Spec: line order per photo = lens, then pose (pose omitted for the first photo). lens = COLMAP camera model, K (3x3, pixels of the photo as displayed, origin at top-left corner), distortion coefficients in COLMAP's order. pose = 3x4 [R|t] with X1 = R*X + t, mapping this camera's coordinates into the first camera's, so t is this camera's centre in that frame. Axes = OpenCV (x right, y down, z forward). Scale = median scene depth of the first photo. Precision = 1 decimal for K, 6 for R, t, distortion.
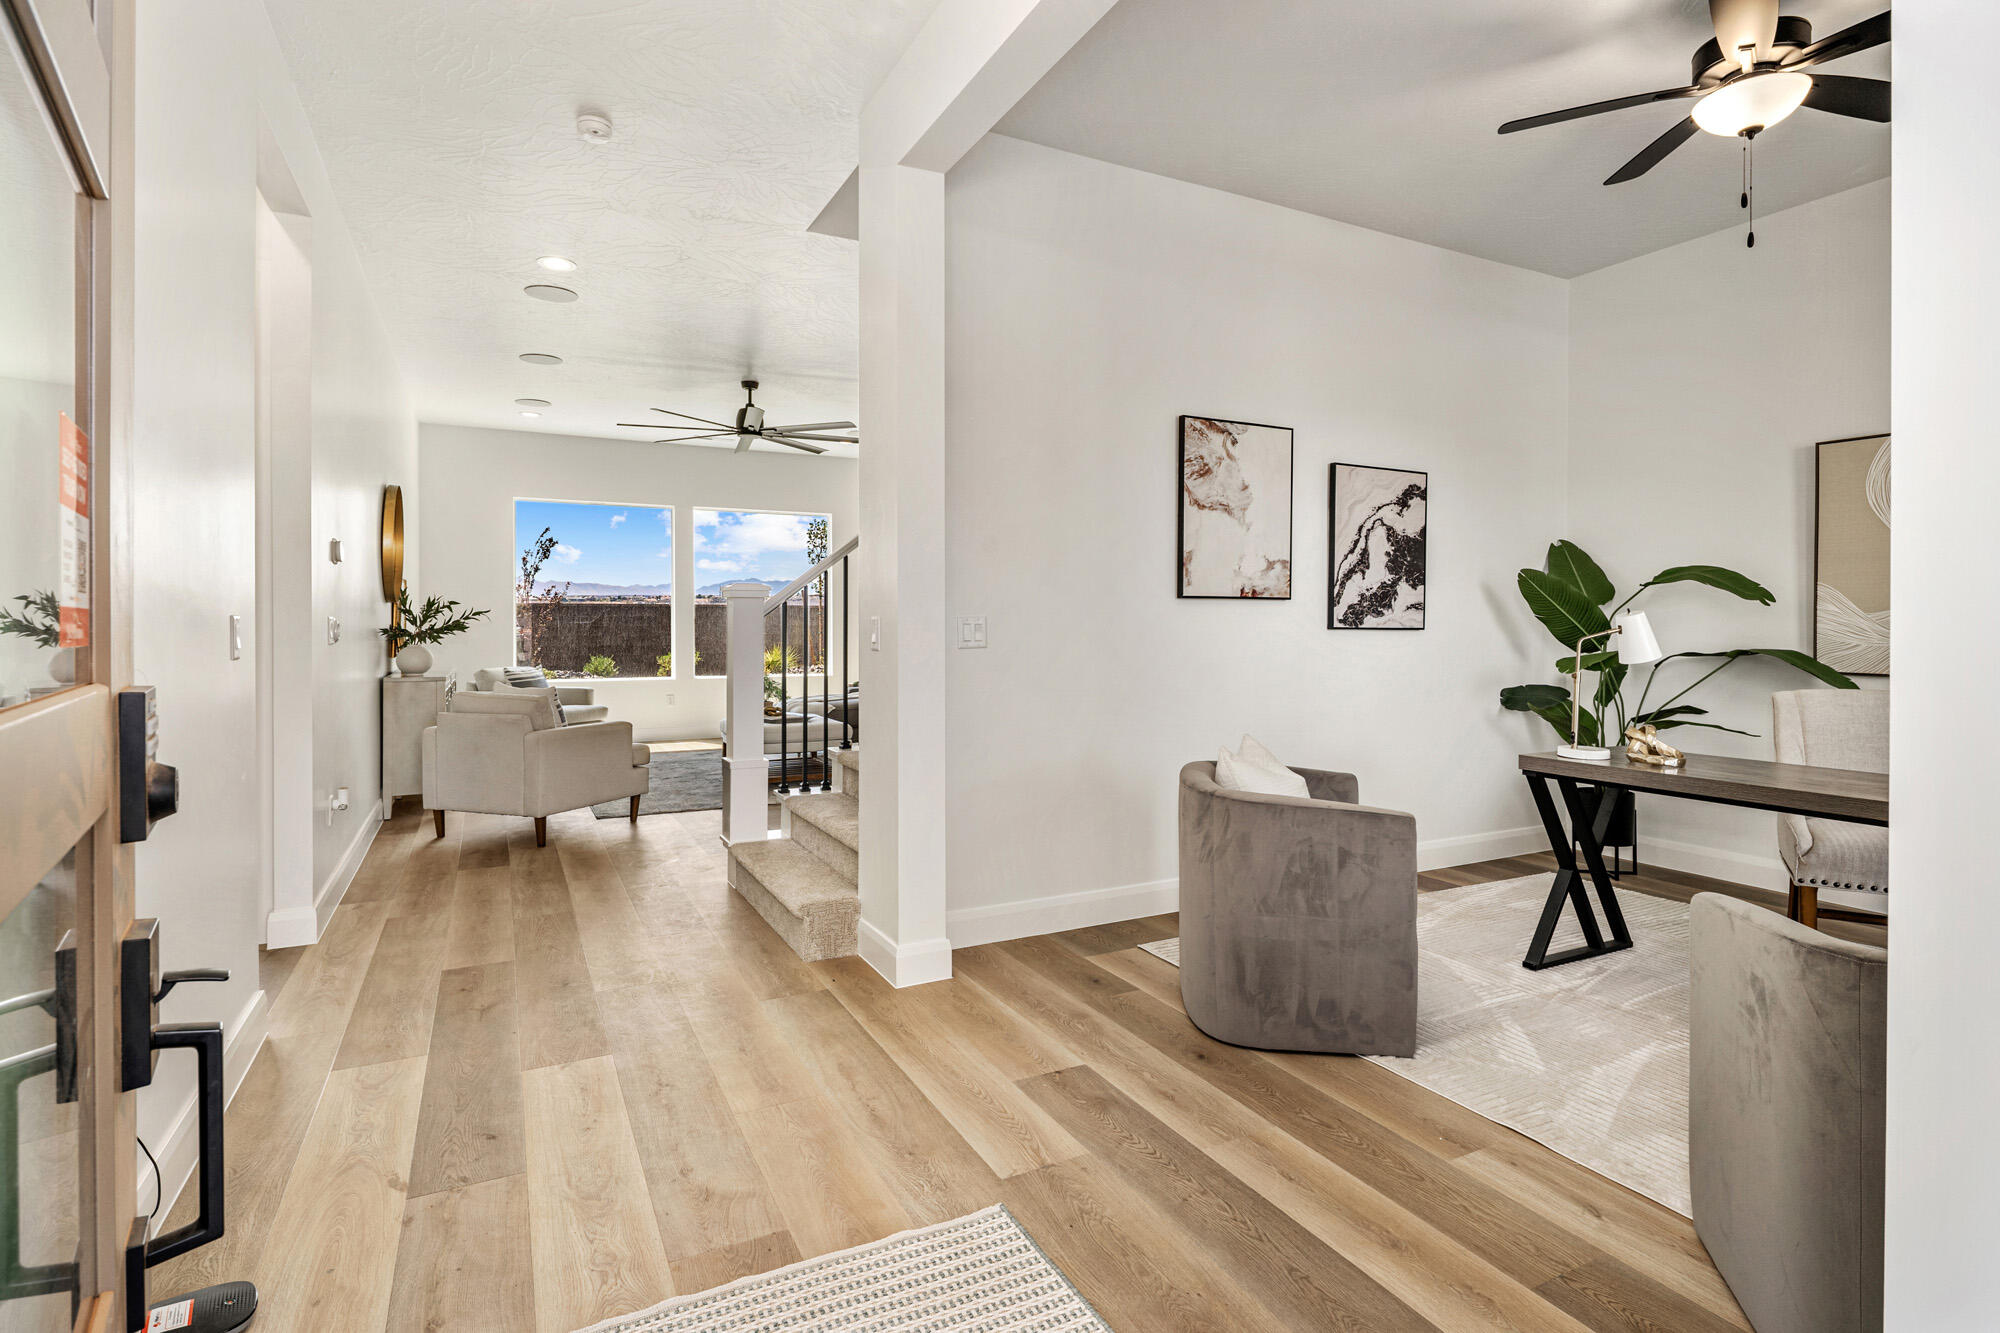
lens RADIAL K [[981.7, 0, 987.4], [0, 981.7, 626.1], [0, 0, 1]] dist [-0.001501, -0.001640]
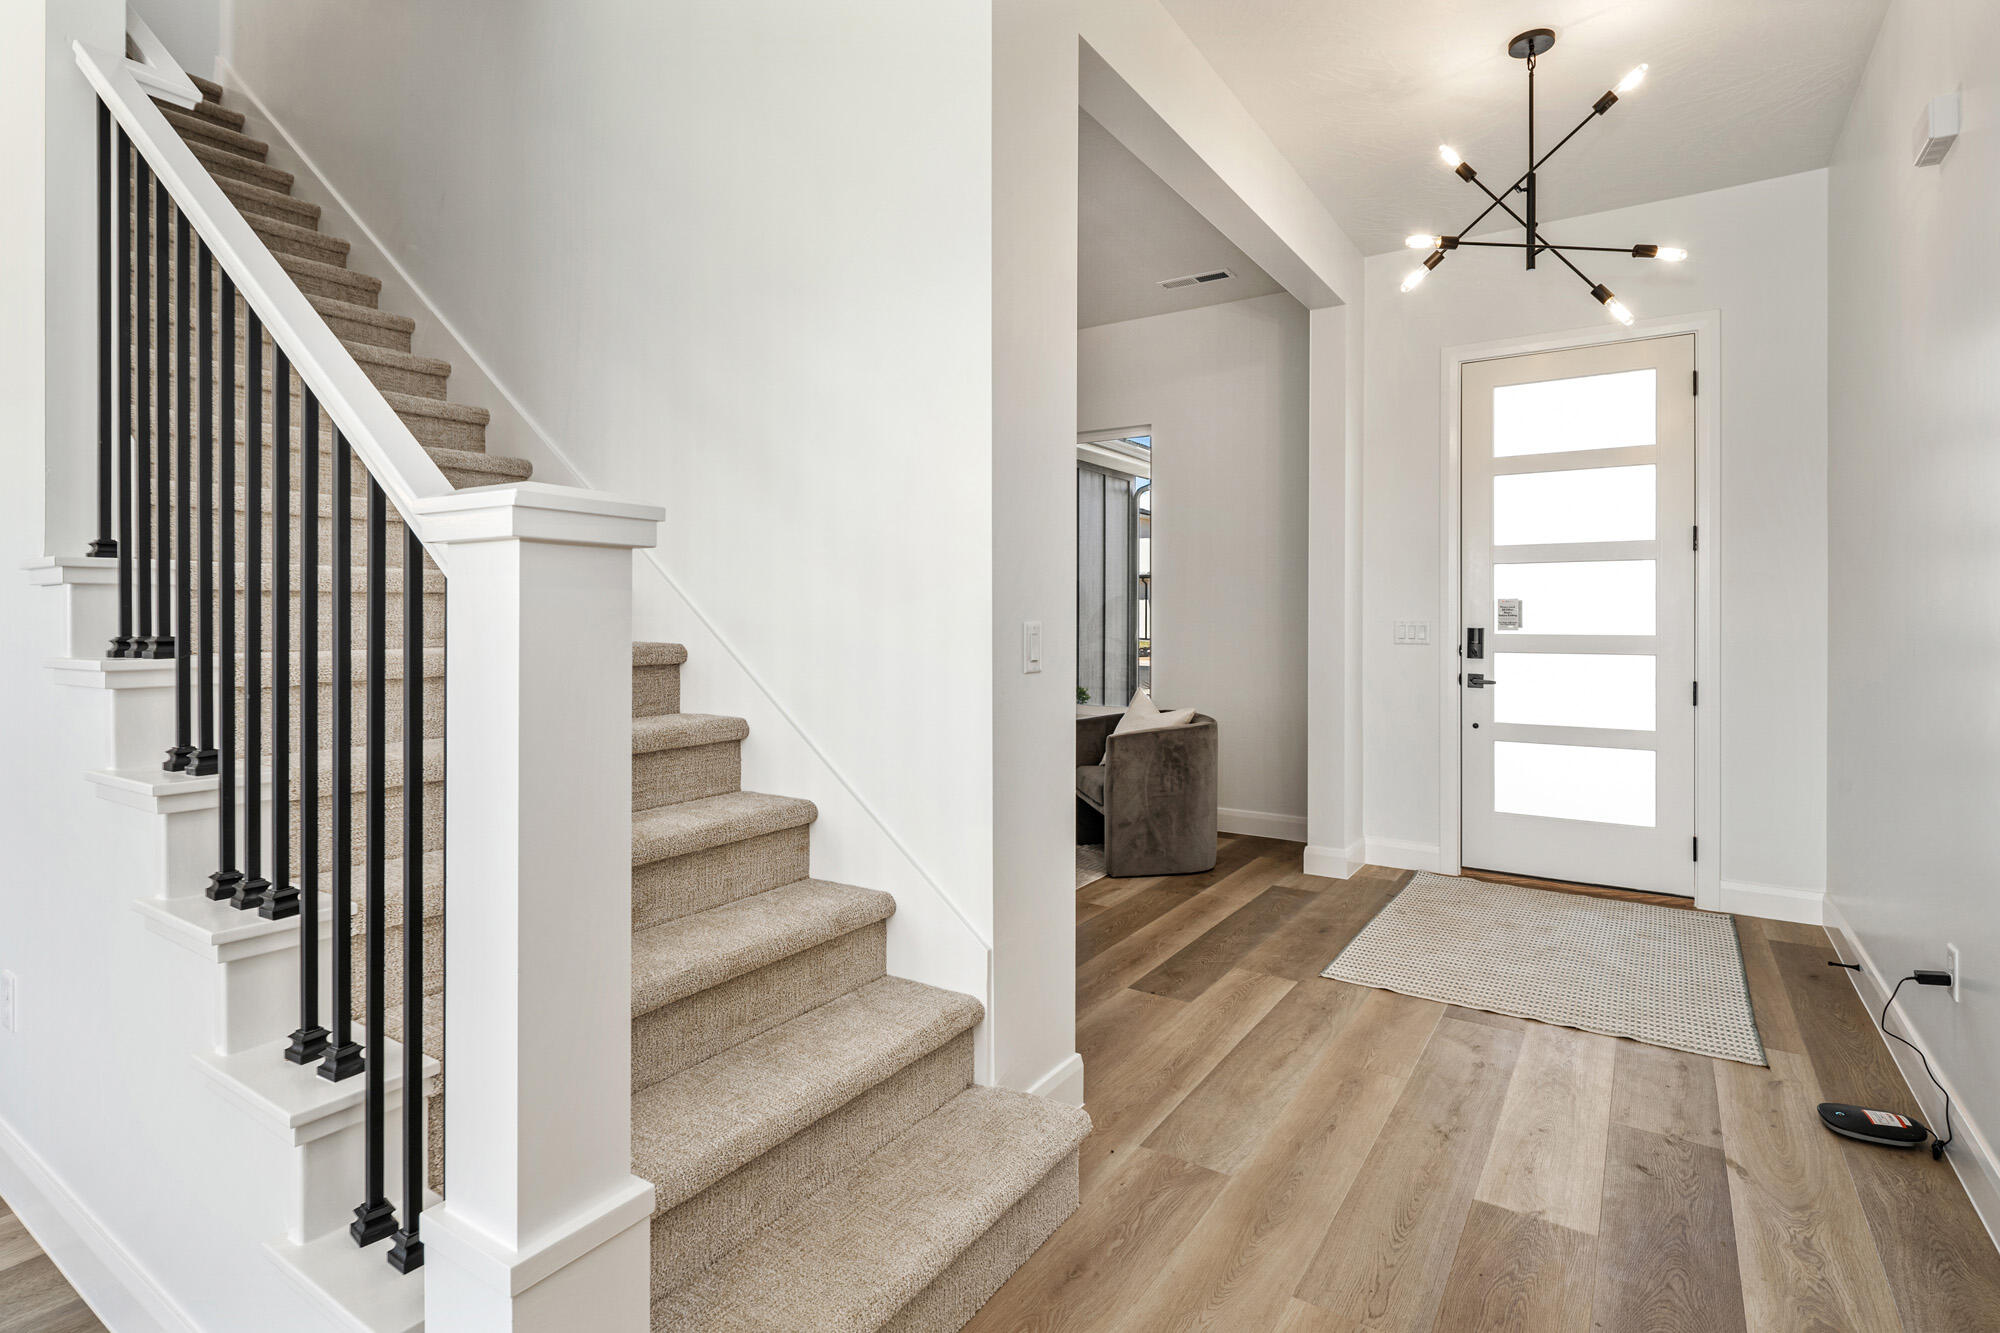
lens RADIAL K [[981.7, 0, 1004.7], [0, 981.7, 621.0], [0, 0, 1]] dist [-0.001501, -0.001640]
pose [[-0.497974, -0.006819, 0.867165, -0.584728], [-0.001411, 0.999974, 0.007053, -0.012981], [-0.867191, 0.002289, -0.497970, 1.152786]]
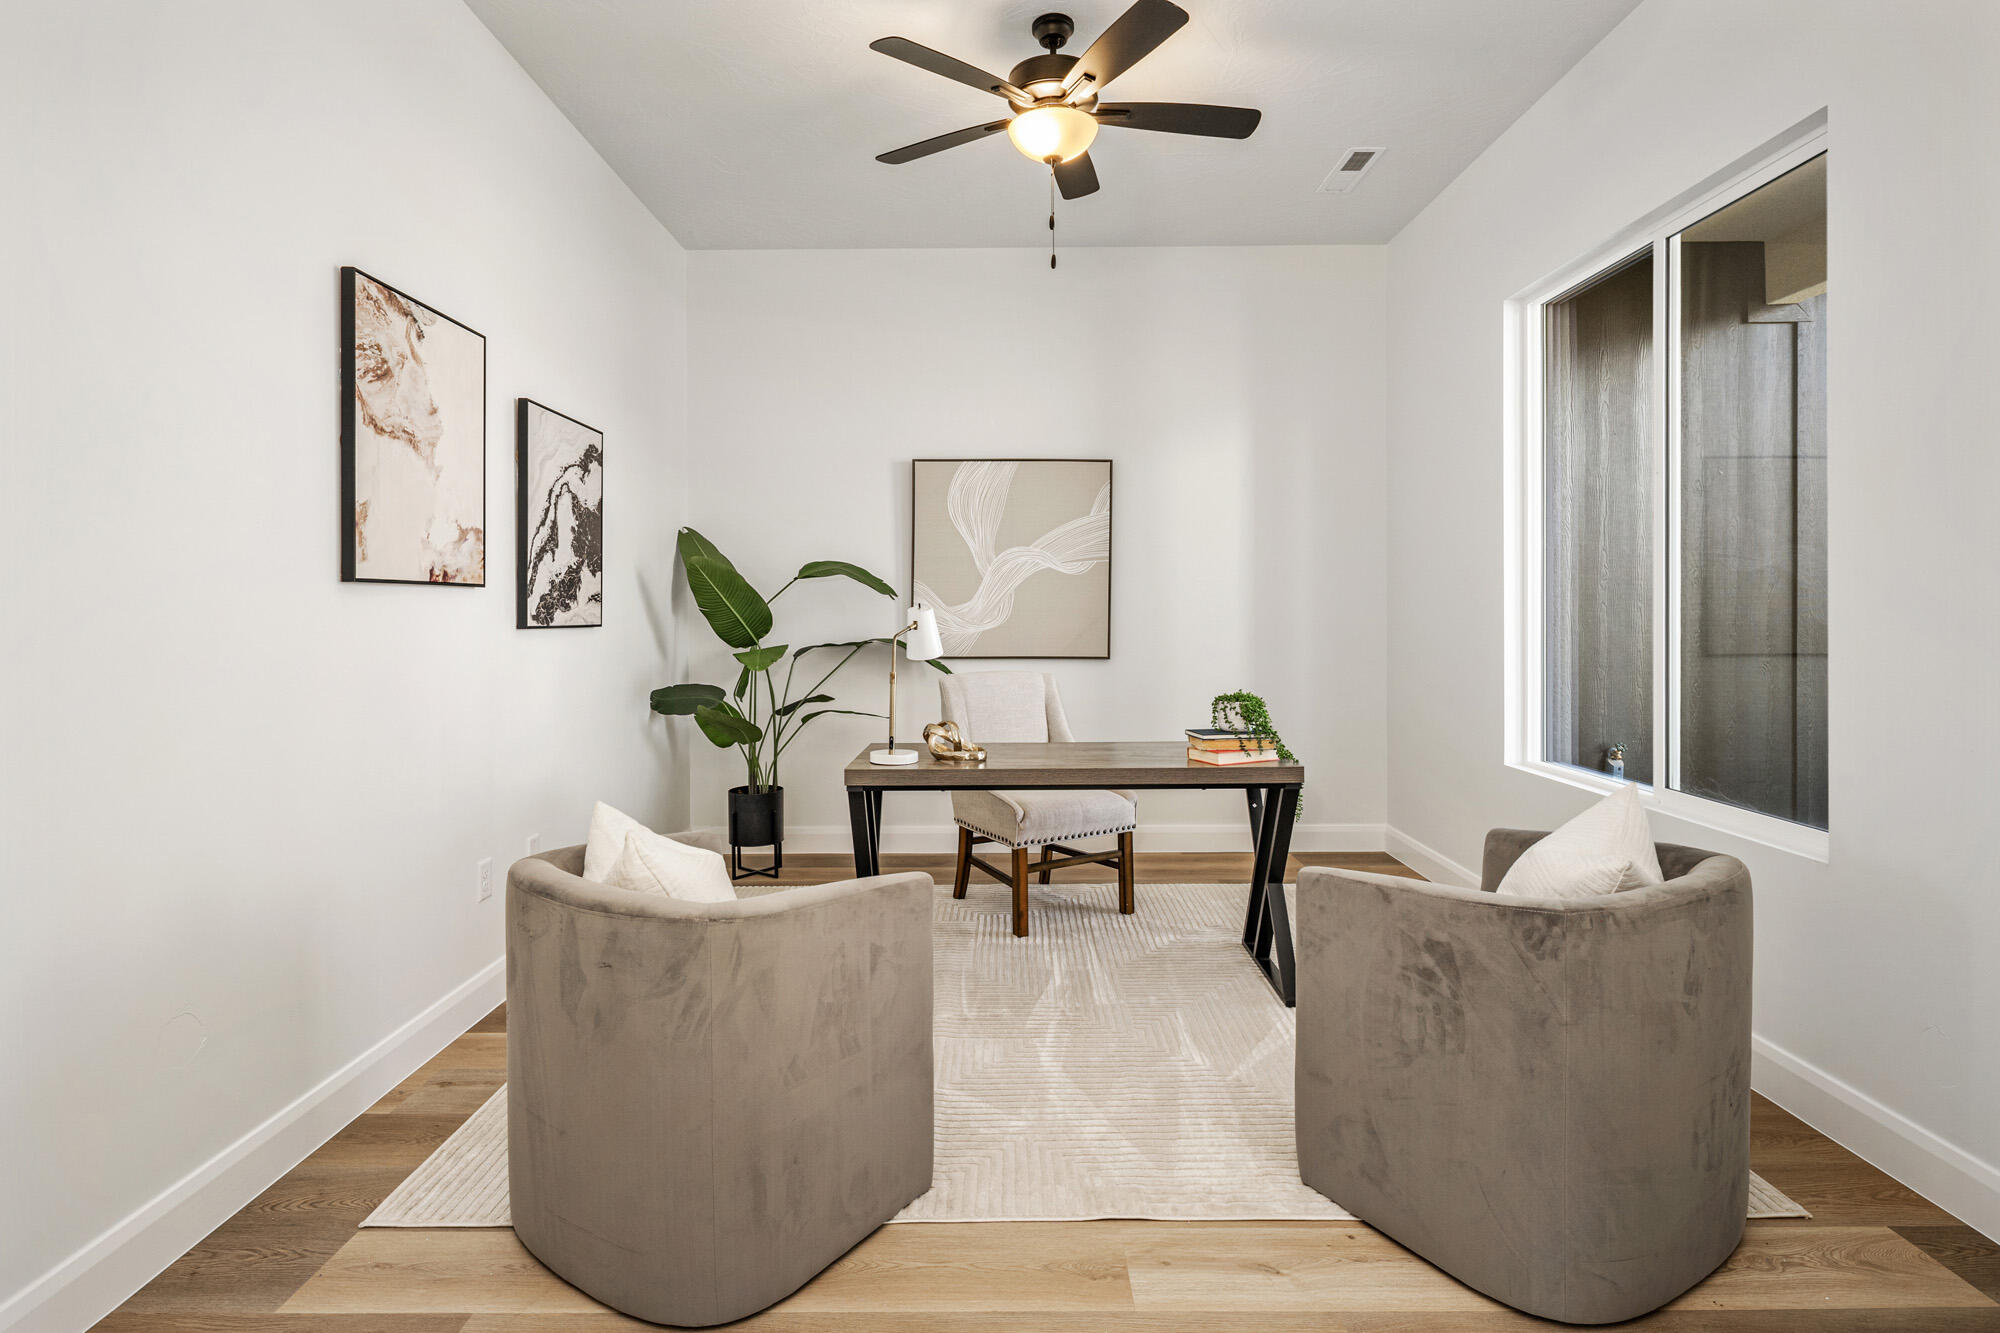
lens RADIAL K [[981.7, 0, 1002.5], [0, 981.7, 617.6], [0, 0, 1]] dist [-0.001501, -0.001640]
pose [[0.450633, -0.010829, 0.892643, -0.146108], [0.006990, 0.999939, 0.008602, -0.009474], [-0.892682, 0.002363, 0.450681, 0.390504]]
